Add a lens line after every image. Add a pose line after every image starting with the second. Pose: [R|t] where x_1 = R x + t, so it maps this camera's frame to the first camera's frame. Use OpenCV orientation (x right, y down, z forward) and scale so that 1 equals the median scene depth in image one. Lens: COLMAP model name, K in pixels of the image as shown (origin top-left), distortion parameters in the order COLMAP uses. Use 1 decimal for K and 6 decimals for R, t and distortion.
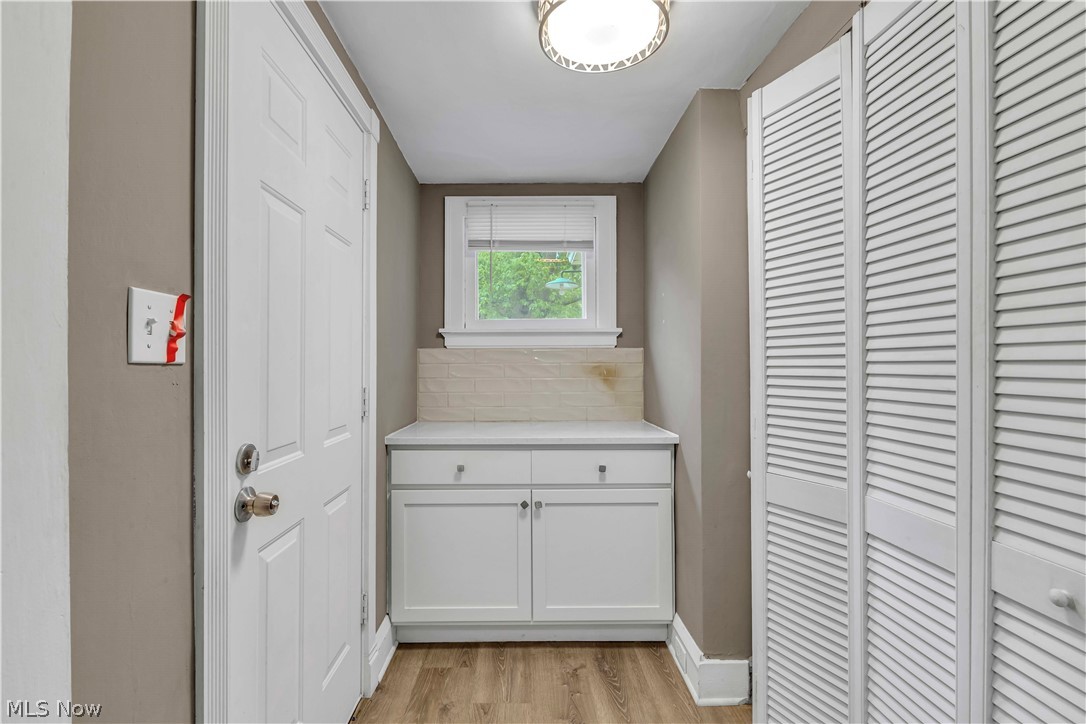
lens RADIAL K [[496.3, 0, 540.0], [0, 496.3, 361.3], [0, 0, 1]] dist [0.004017, 0.000452]
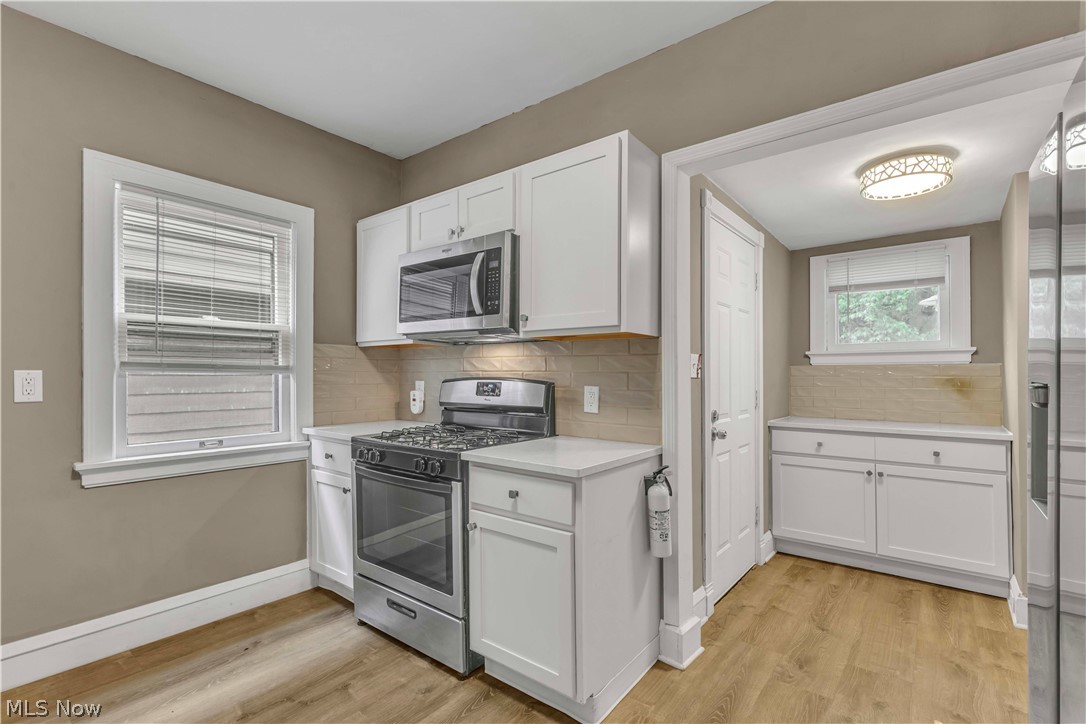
lens RADIAL K [[496.3, 0, 536.9], [0, 496.3, 369.7], [0, 0, 1]] dist [0.004017, 0.000452]
pose [[0.755081, -0.006766, -0.655596, 0.191213], [0.004012, 0.999976, -0.005699, -0.012150], [0.655619, 0.001673, 0.755090, -0.750227]]
